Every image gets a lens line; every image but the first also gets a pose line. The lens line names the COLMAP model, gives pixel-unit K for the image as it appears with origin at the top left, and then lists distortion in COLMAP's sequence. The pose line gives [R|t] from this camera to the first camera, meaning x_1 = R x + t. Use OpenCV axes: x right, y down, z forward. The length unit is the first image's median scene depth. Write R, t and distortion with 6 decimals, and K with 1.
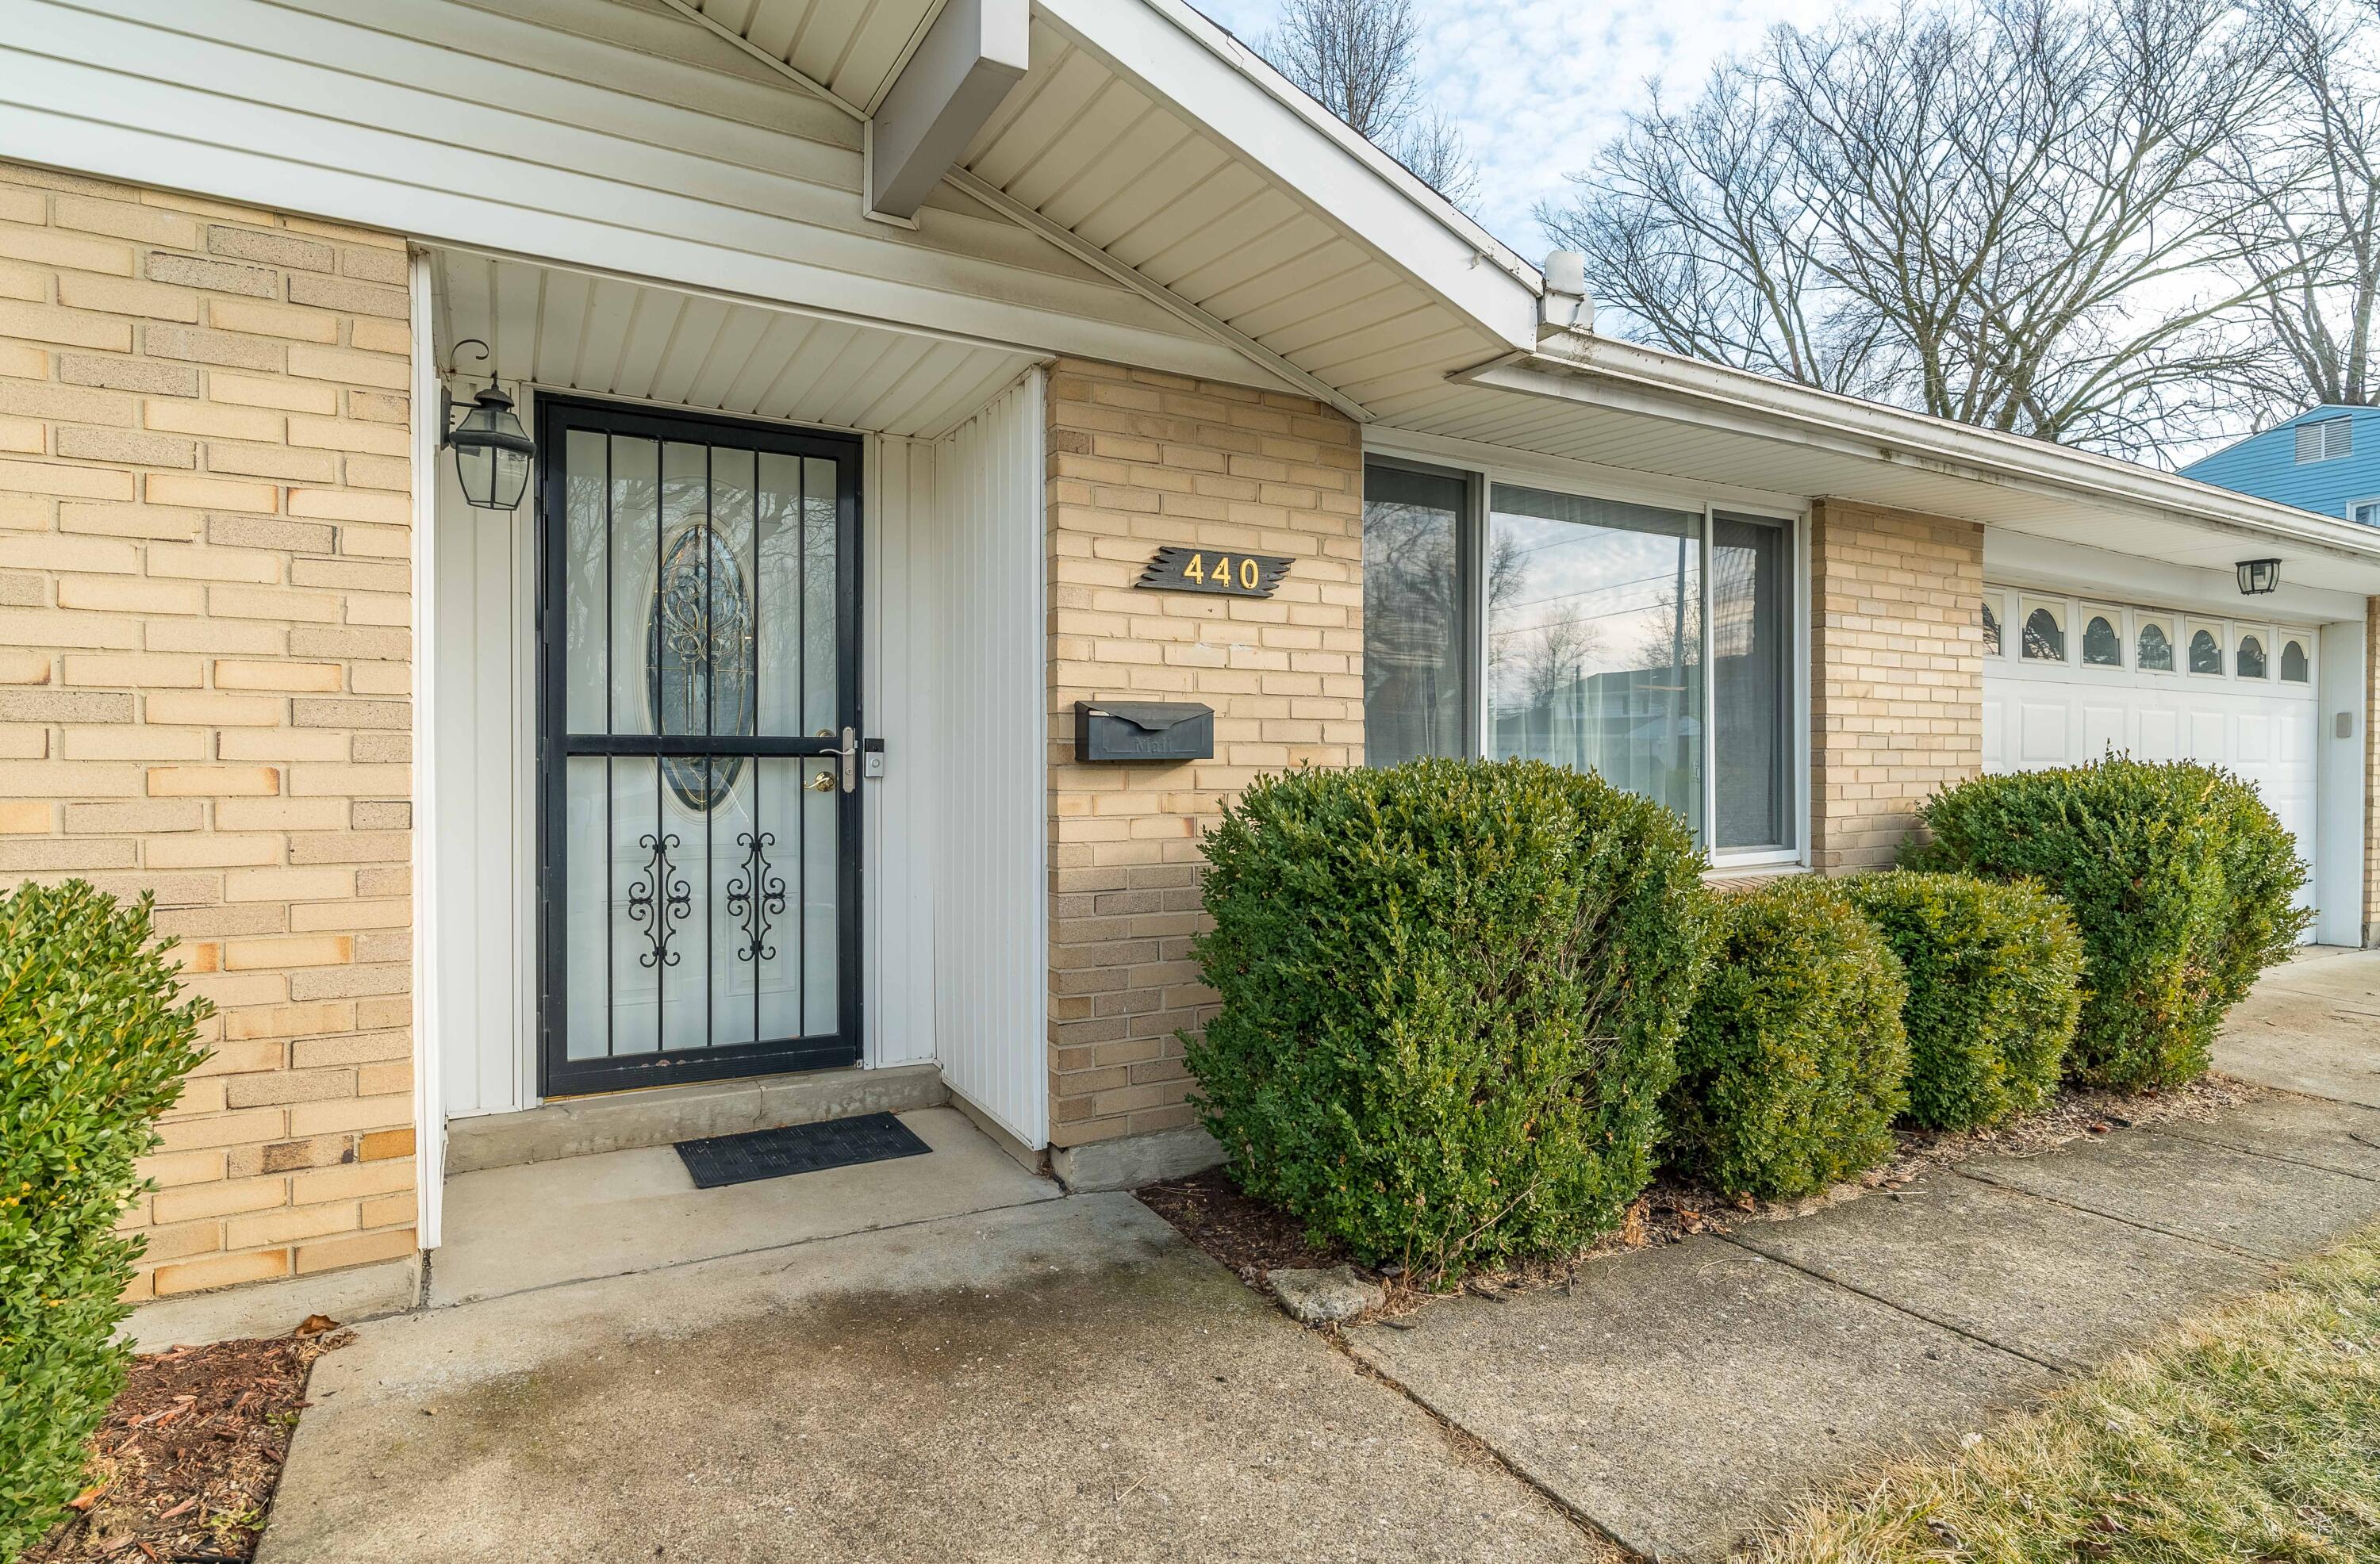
lens RADIAL K [[1235.1, 0, 1190.0], [0, 1235.1, 782.0], [0, 0, 1]] dist [-0.004662, -0.000667]
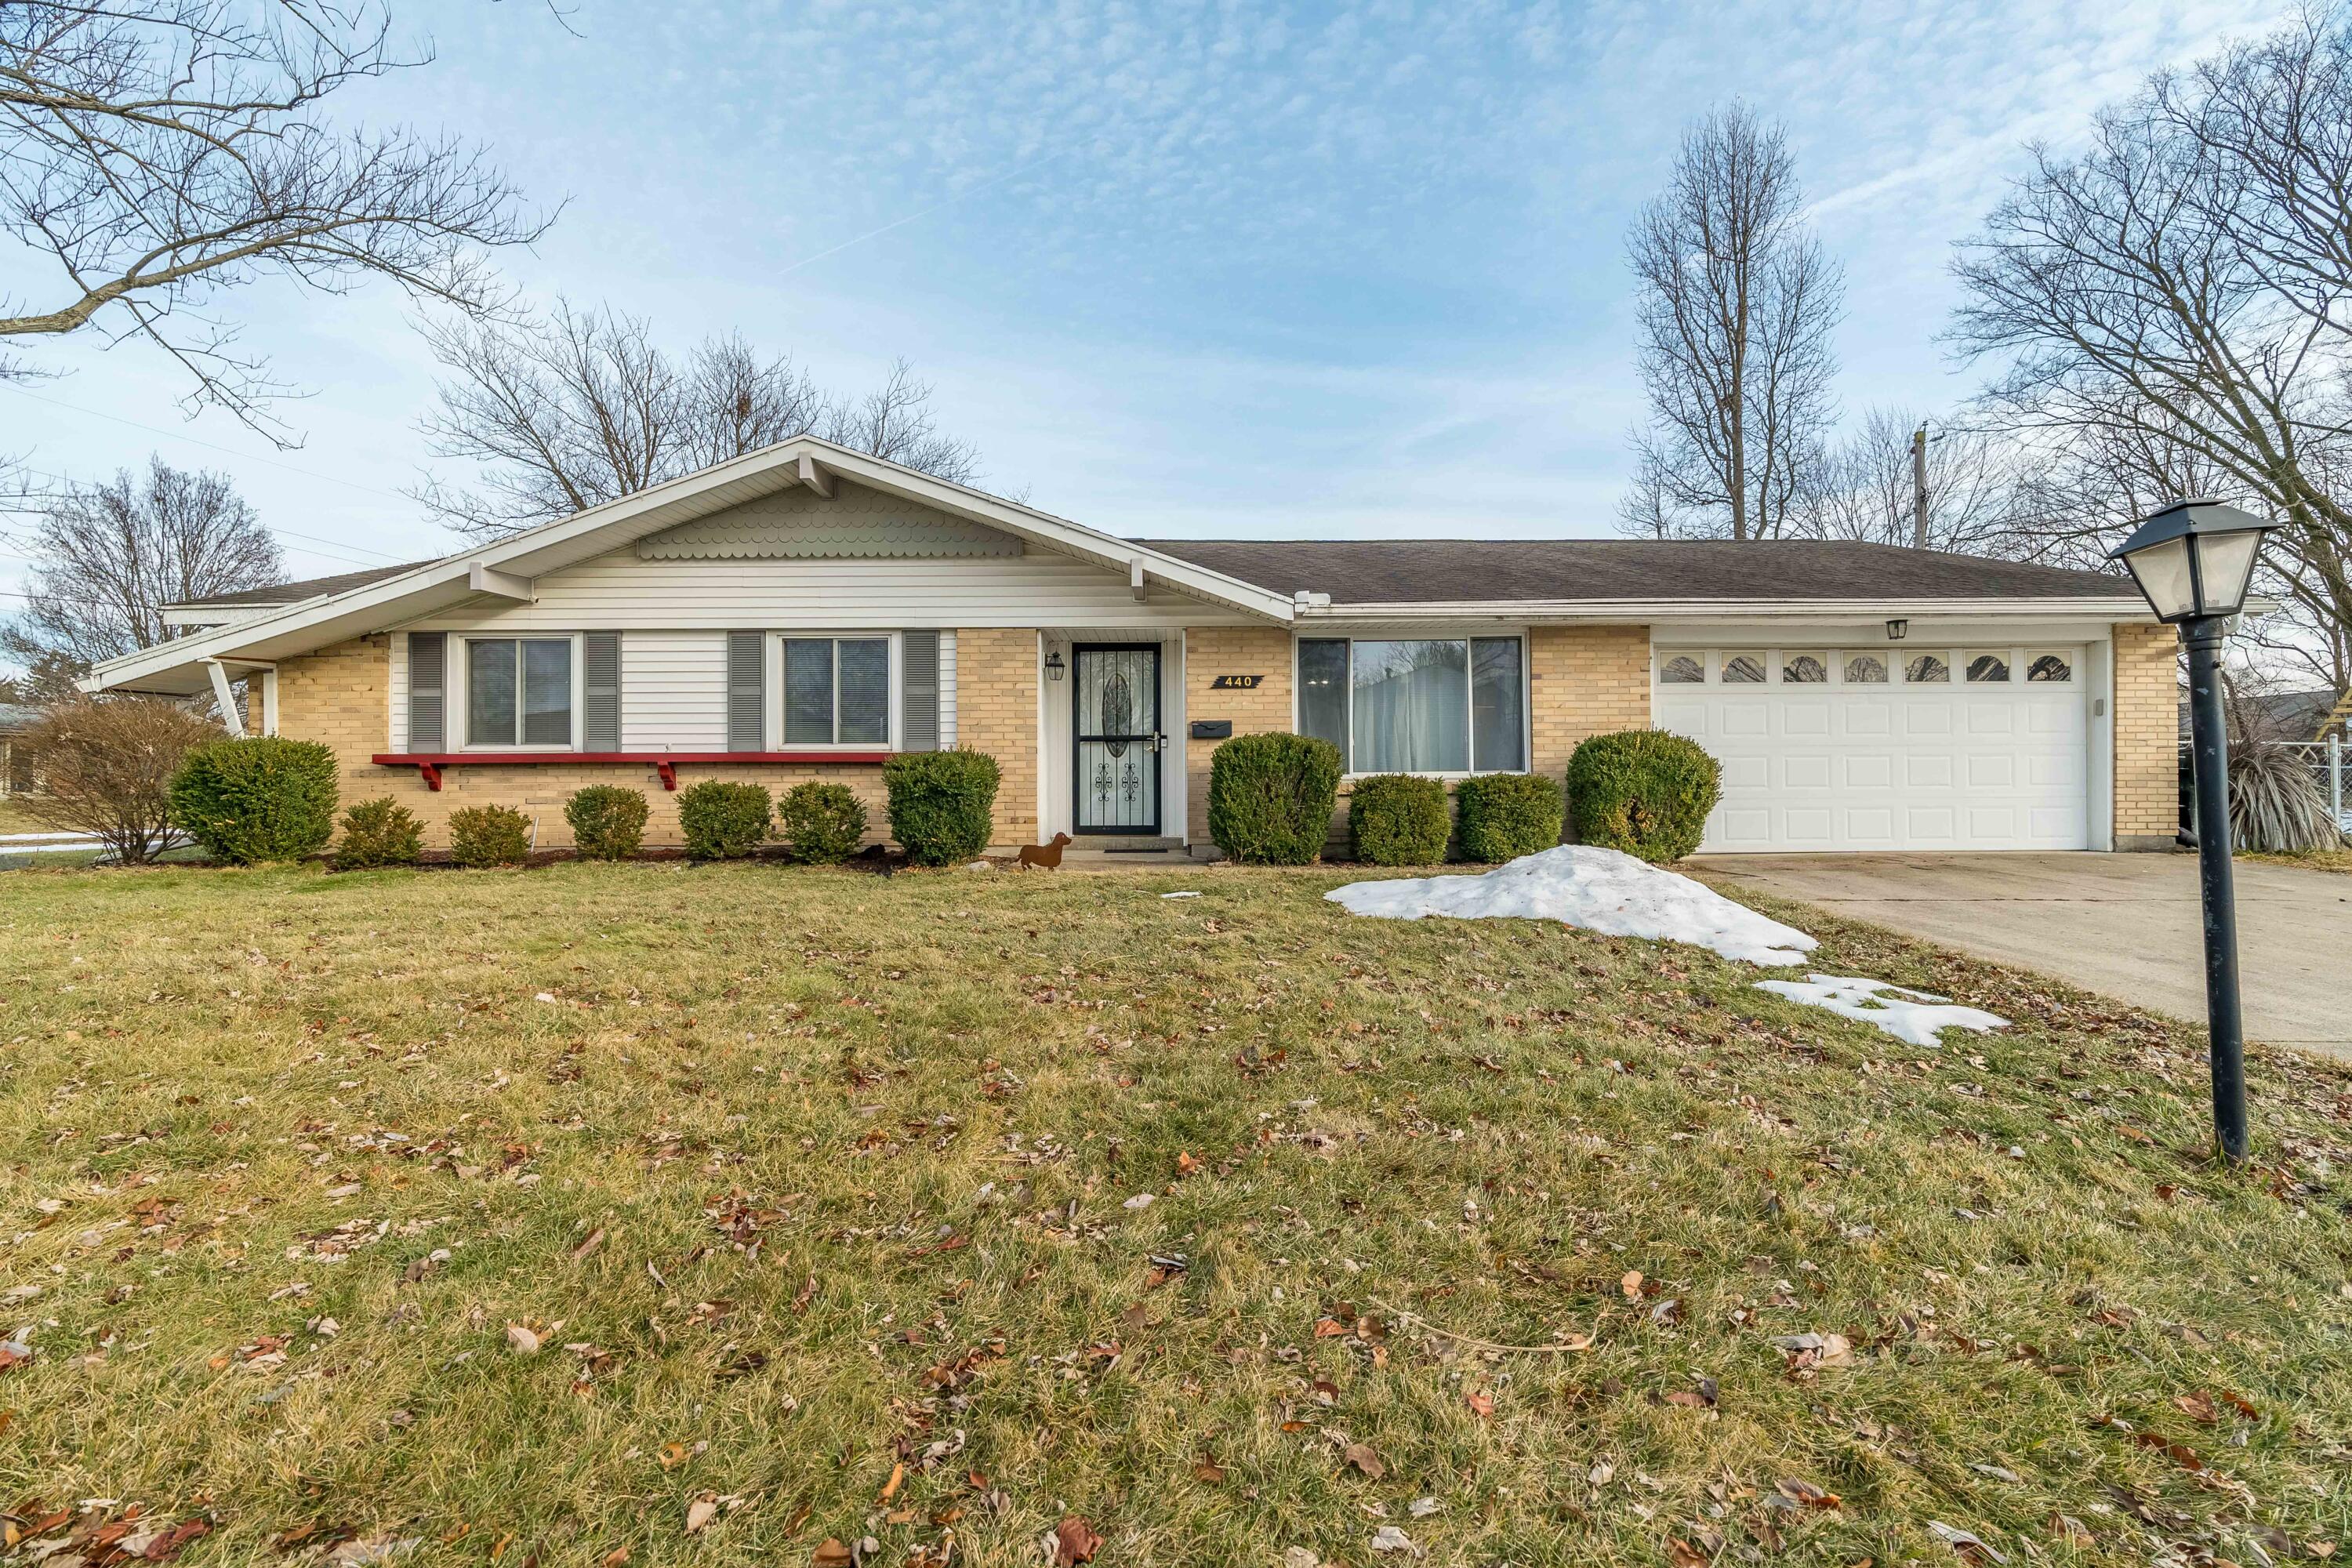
lens RADIAL K [[1054.2, 0, 1176.0], [0, 1054.2, 784.0], [0, 0, 1]] dist [-0.005978, 0.000083]
pose [[0.879385, -0.010690, -0.475991, 1.177269], [0.001533, 0.999806, -0.019621, 0.158998], [0.476108, 0.016525, 0.879231, -1.535431]]
